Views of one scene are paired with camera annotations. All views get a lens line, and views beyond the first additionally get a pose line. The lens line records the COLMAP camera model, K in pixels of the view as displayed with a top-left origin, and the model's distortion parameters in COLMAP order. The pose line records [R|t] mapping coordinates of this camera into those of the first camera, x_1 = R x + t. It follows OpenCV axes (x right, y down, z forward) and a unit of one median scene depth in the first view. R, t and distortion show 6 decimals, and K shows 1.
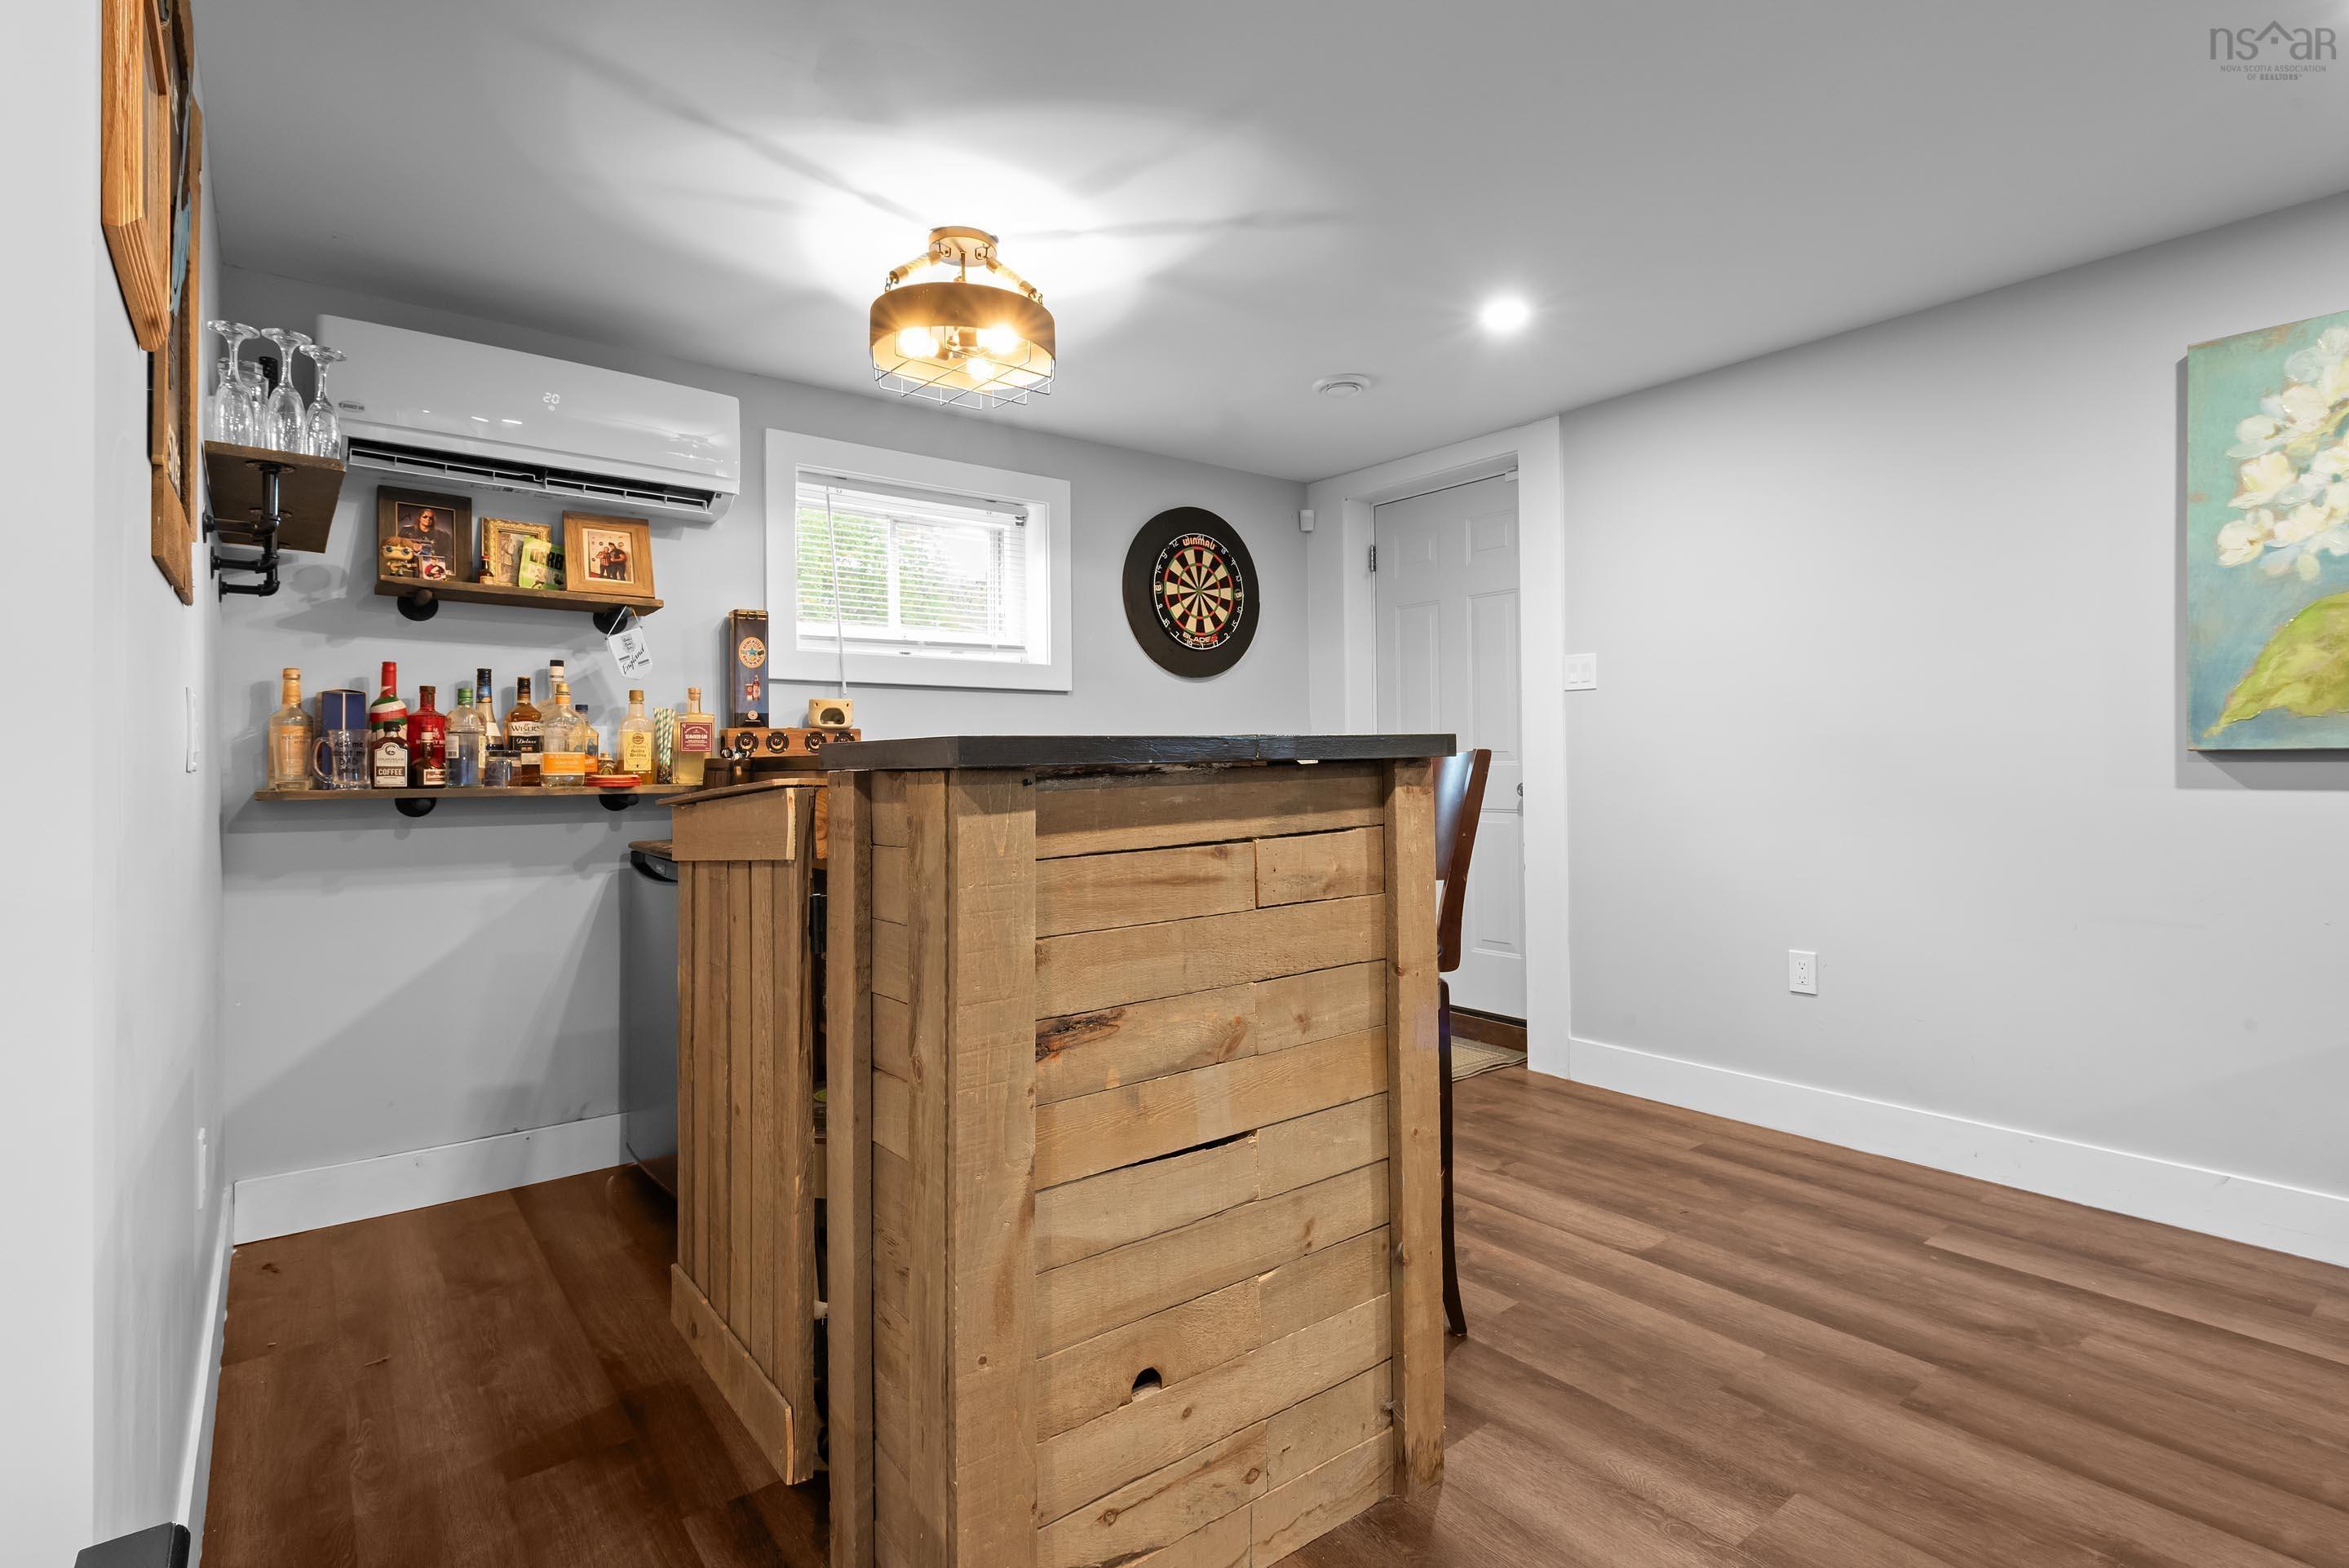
lens RADIAL K [[1137.7, 0, 1177.5], [0, 1137.7, 759.5], [0, 0, 1]] dist [0.009082, -0.001204]
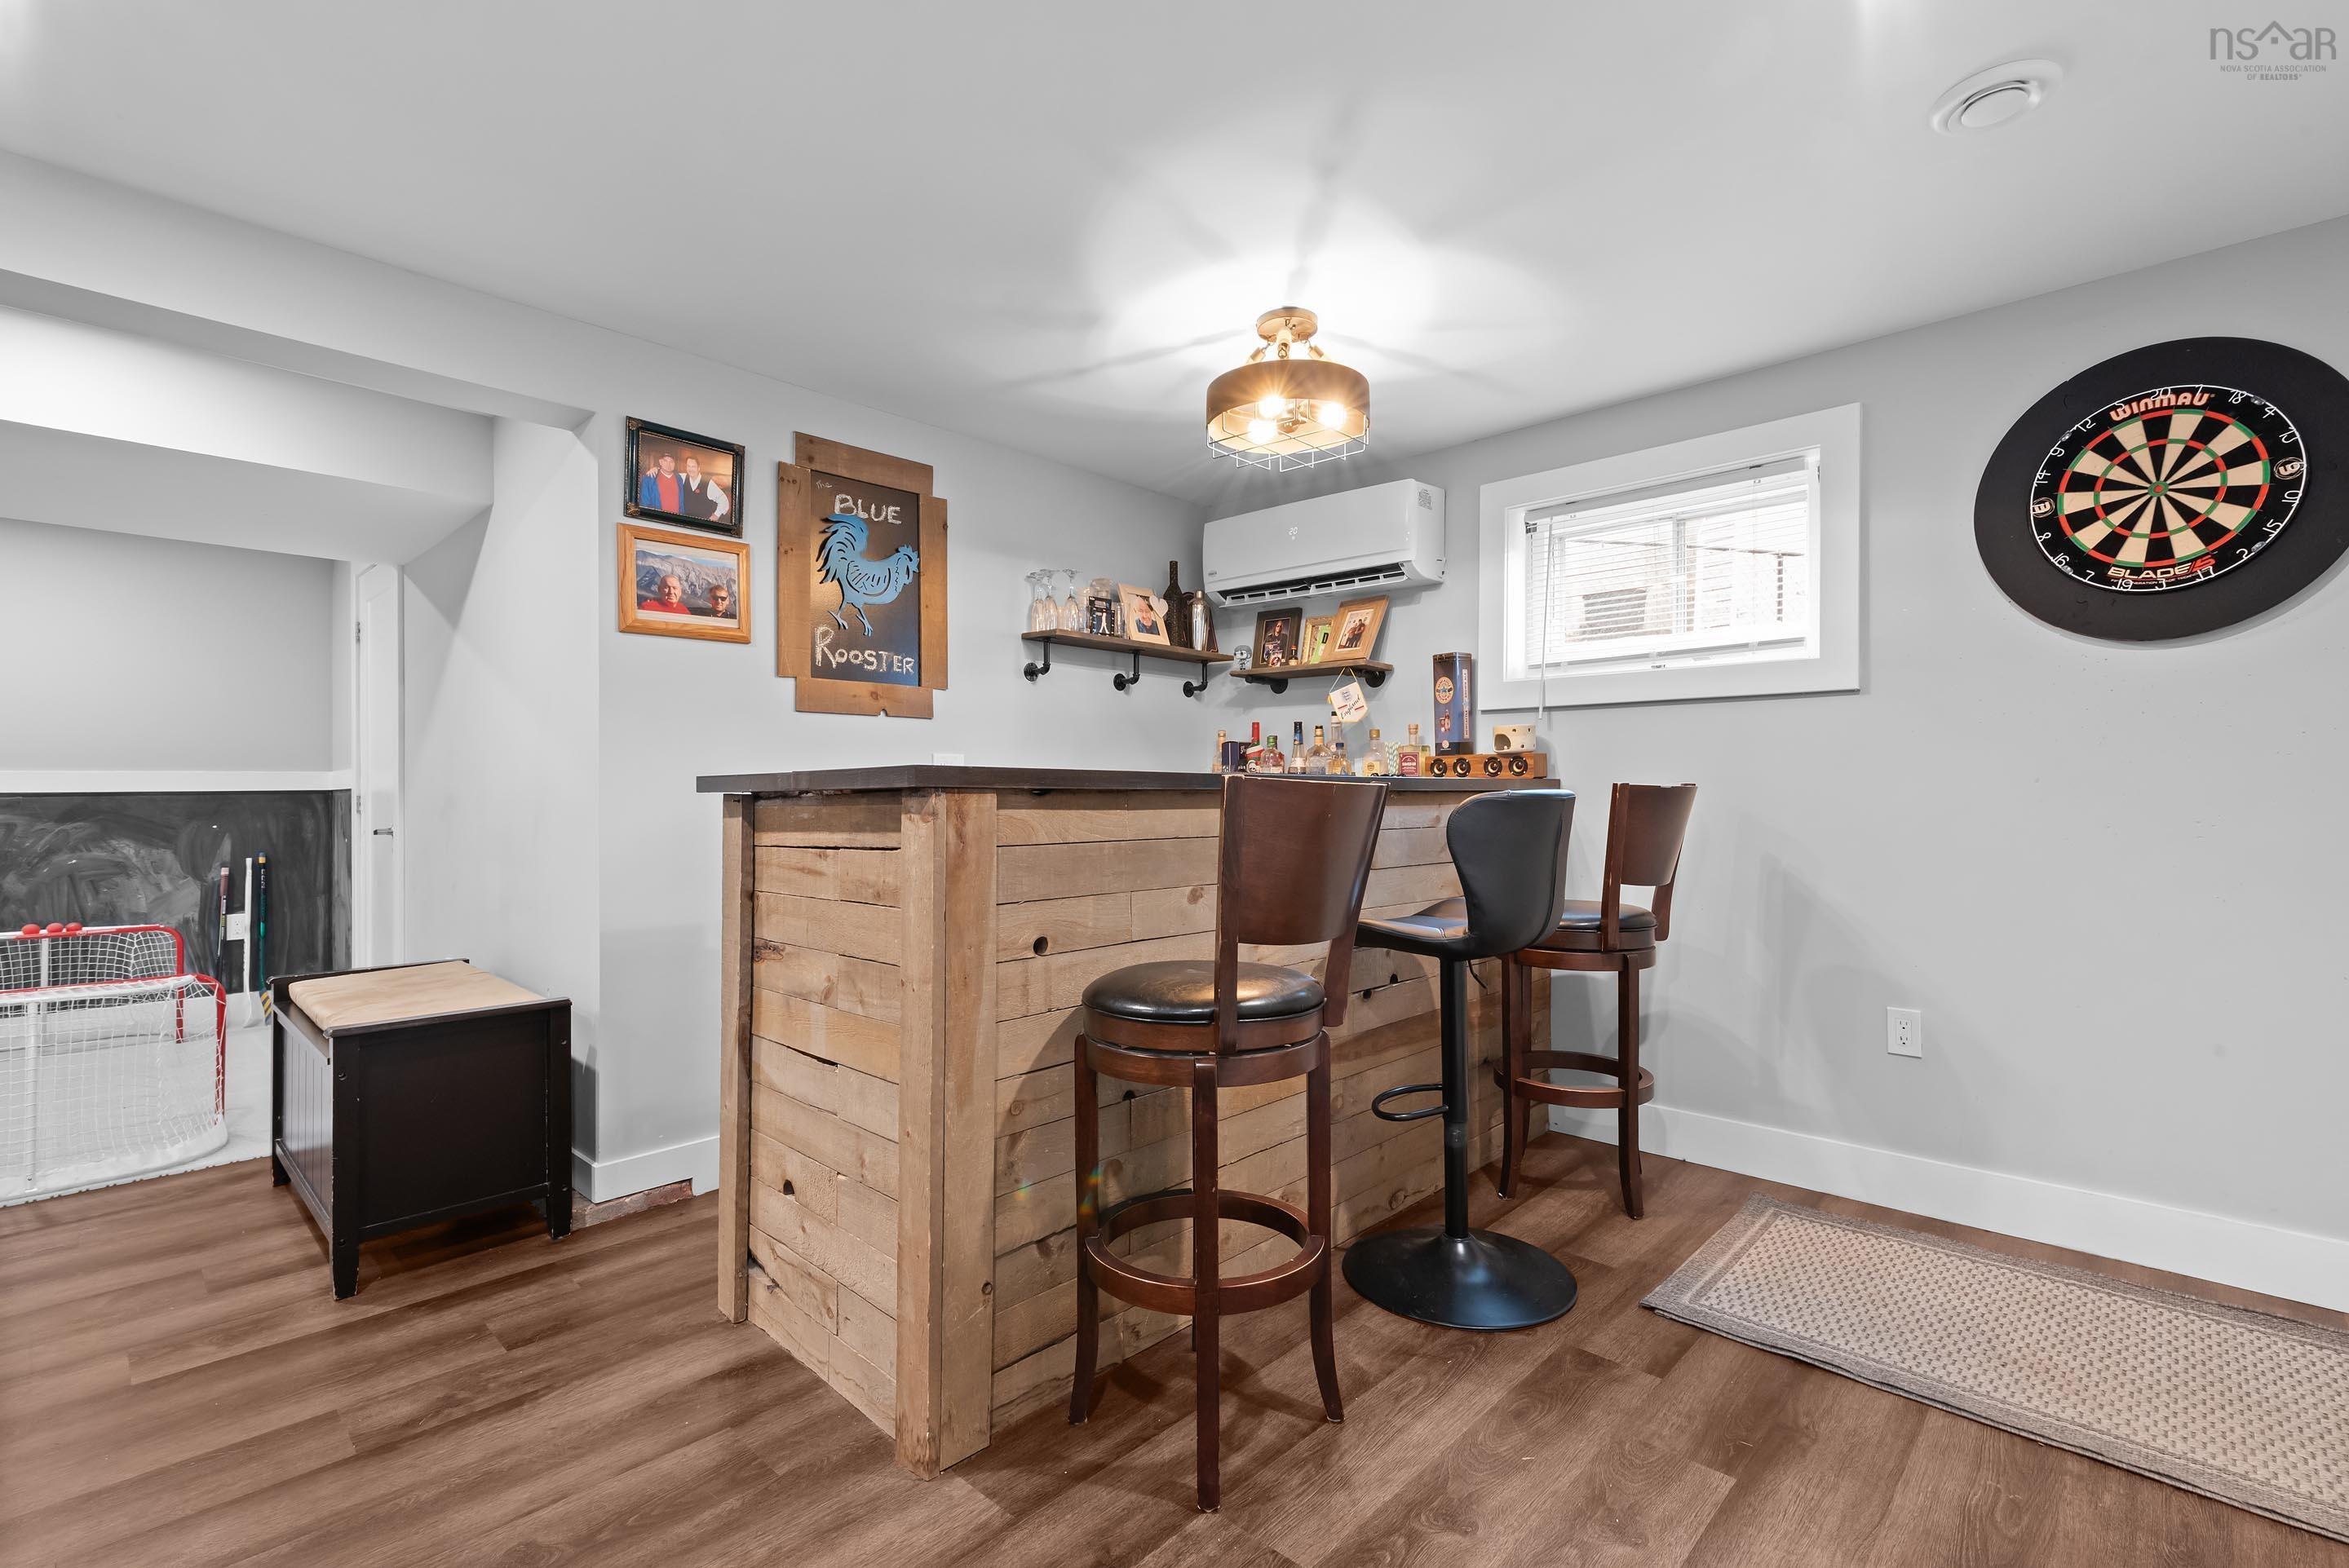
lens RADIAL K [[1055.3, 0, 1190.3], [0, 1055.3, 796.0], [0, 0, 1]] dist [0.015642, -0.001650]
pose [[0.143843, 0.014952, -0.989488, 0.718498], [0.003371, 0.999873, 0.015599, -0.005043], [0.989595, -0.005579, 0.143774, 0.652439]]
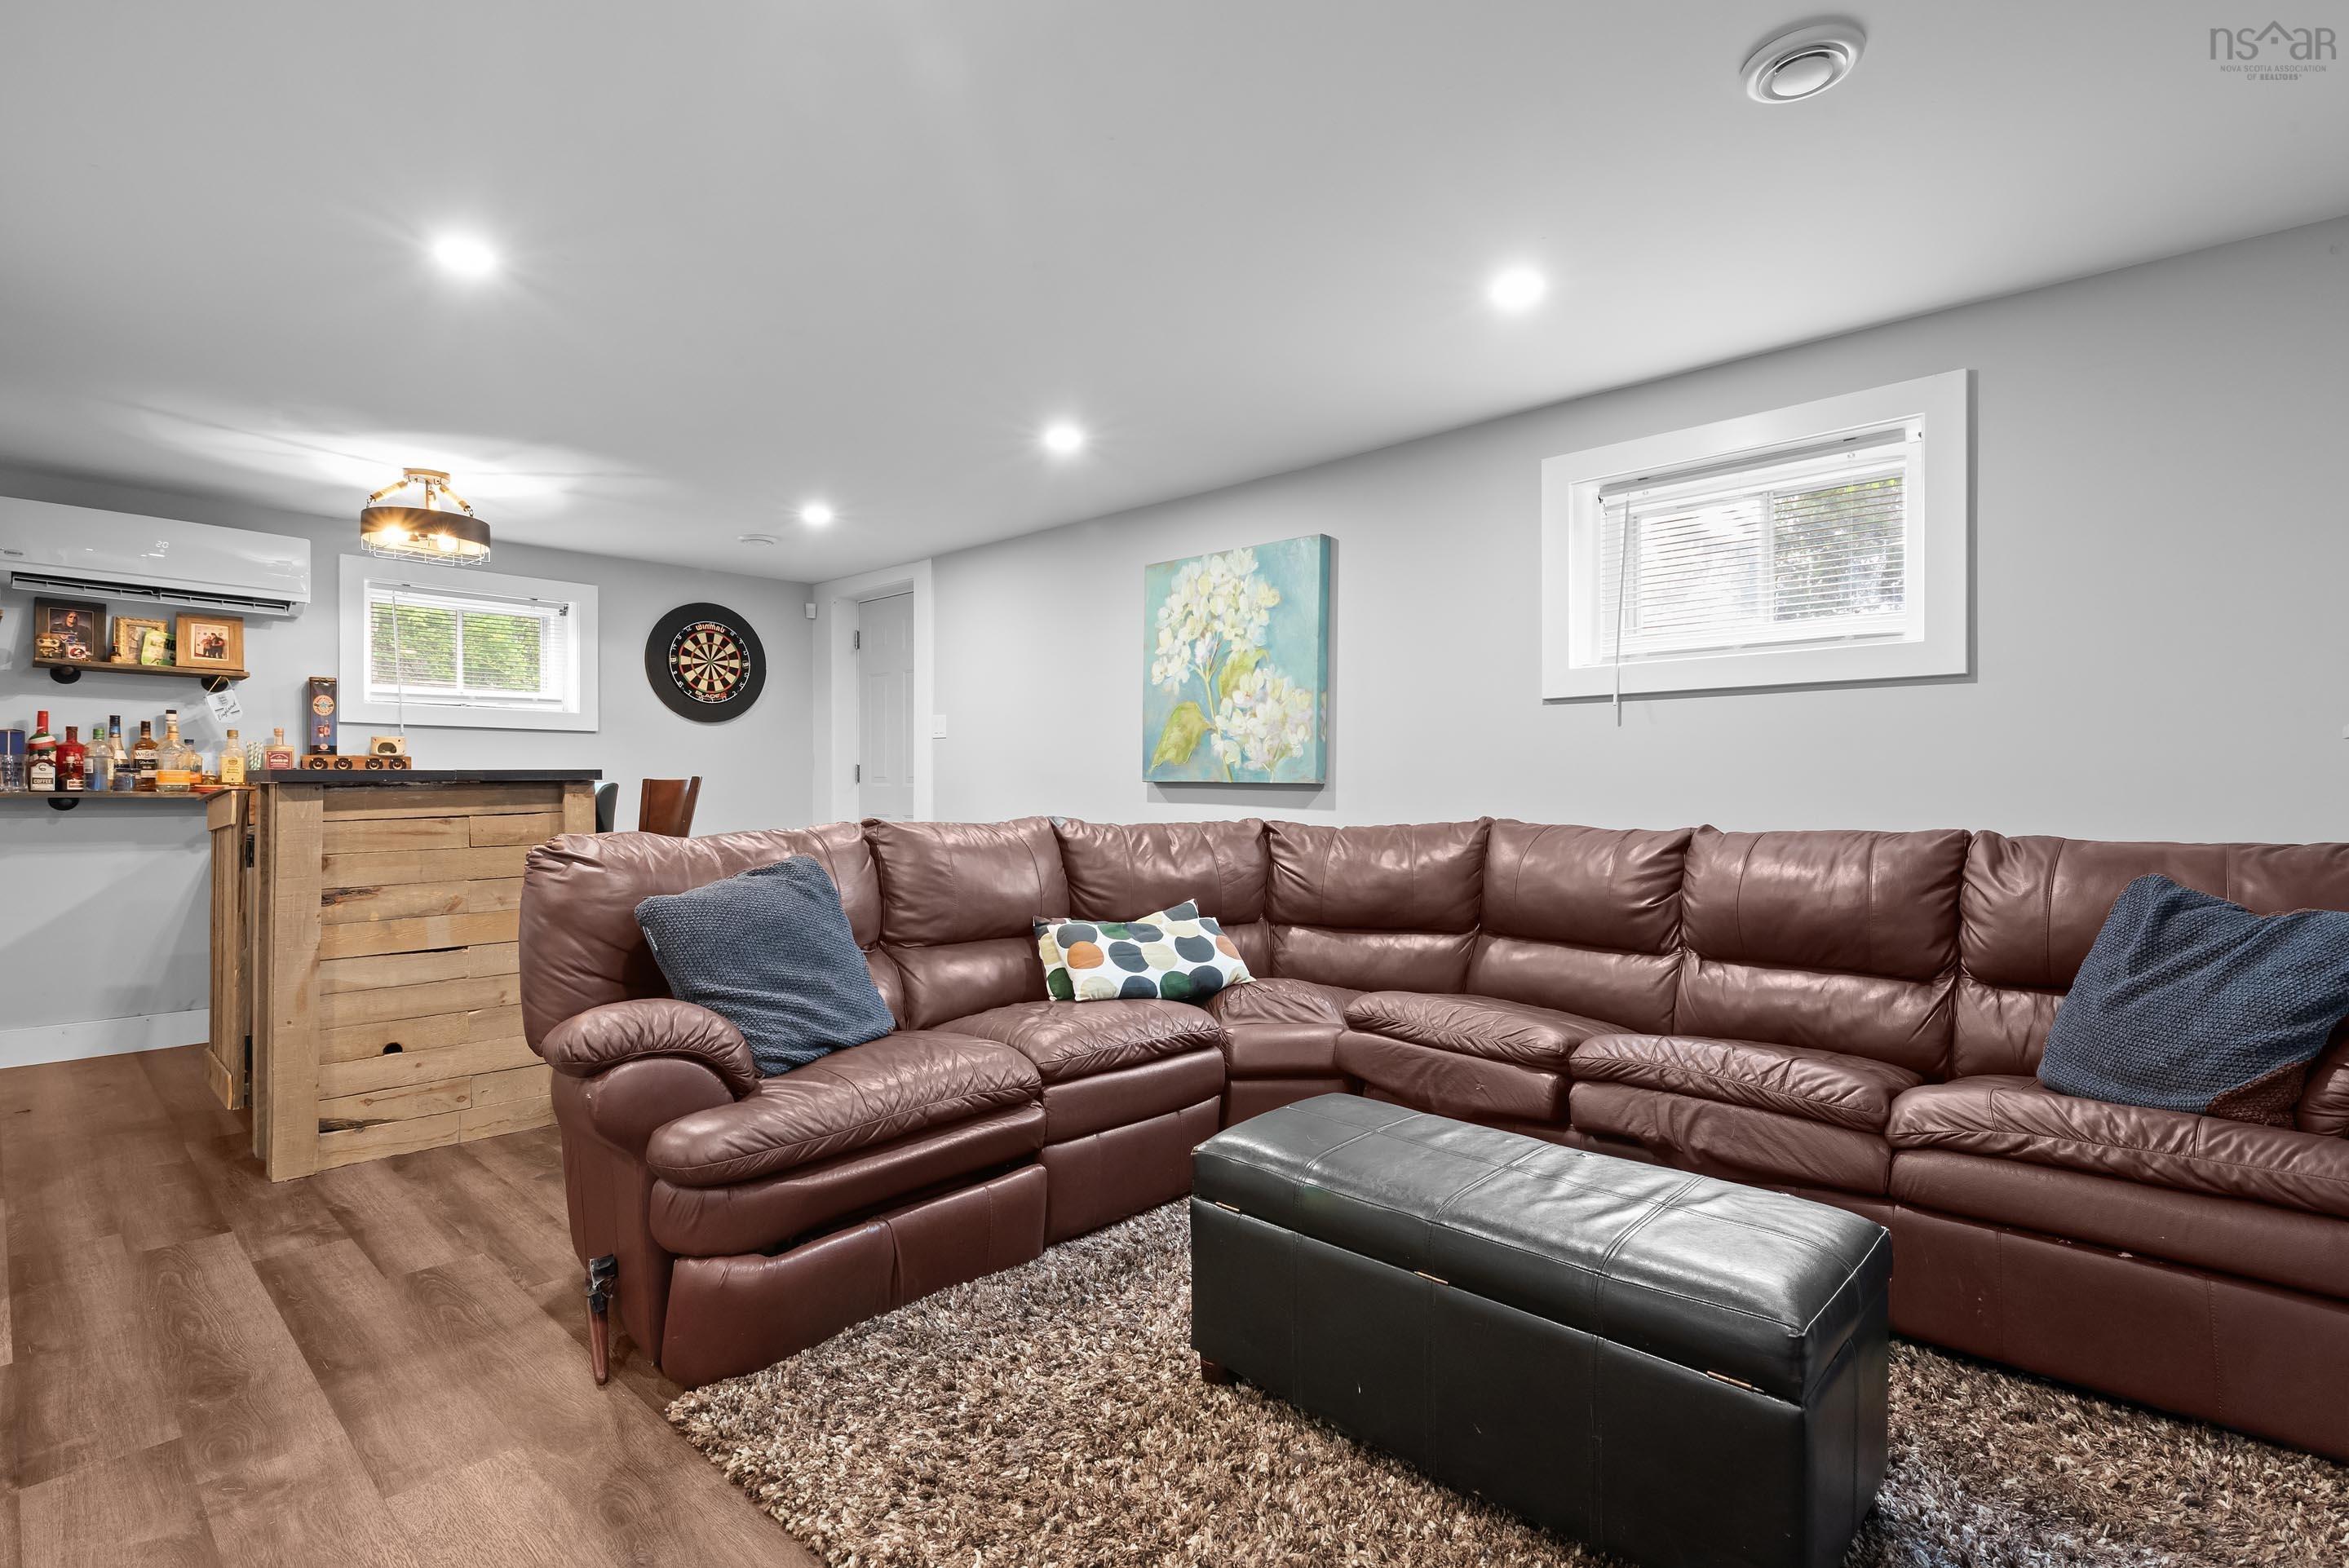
lens RADIAL K [[1137.7, 0, 1187.0], [0, 1137.7, 792.5], [0, 0, 1]] dist [0.009082, -0.001204]
pose [[0.988754, 0.011342, 0.149121, 0.590903], [-0.012793, 0.999880, 0.008776, -0.007167], [-0.149003, -0.010585, 0.988780, -0.742965]]
